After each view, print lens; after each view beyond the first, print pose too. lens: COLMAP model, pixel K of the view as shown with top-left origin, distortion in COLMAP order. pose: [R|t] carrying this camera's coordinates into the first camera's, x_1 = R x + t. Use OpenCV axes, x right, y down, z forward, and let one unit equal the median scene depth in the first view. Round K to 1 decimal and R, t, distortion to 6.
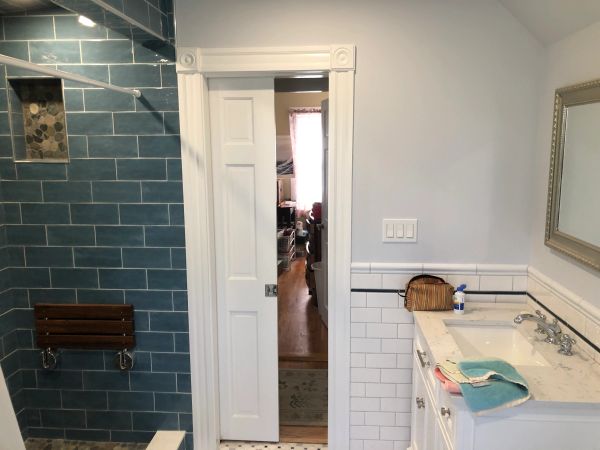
lens RADIAL K [[494.8, 0, 299.9], [0, 494.8, 224.8], [0, 0, 1]] dist [0.046128, -0.059481]
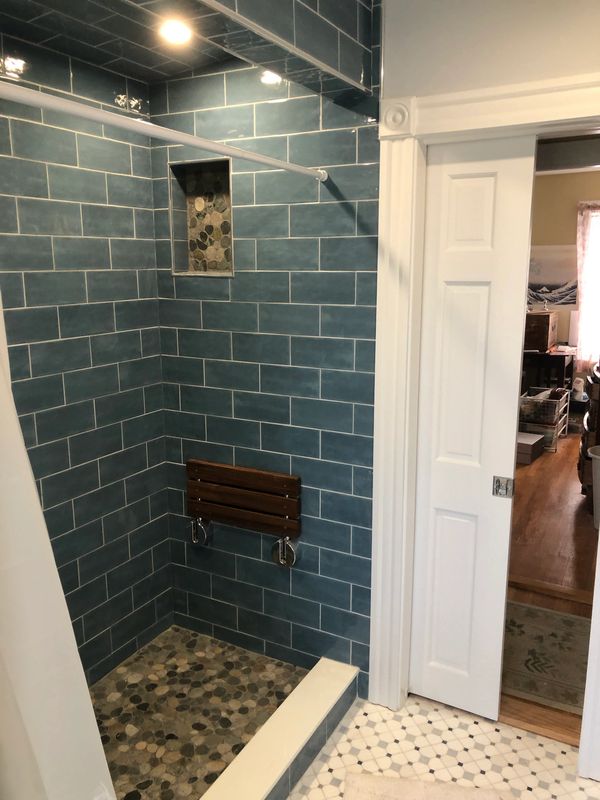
lens RADIAL K [[659.7, 0, 297.9], [0, 659.7, 399.0], [0, 0, 1]] dist [0.046128, -0.059481]
pose [[0.912968, 0.088318, -0.398359, 0.029301], [-0.071852, 0.995836, 0.056109, -0.005676], [0.401655, -0.022602, 0.915512, 0.131197]]
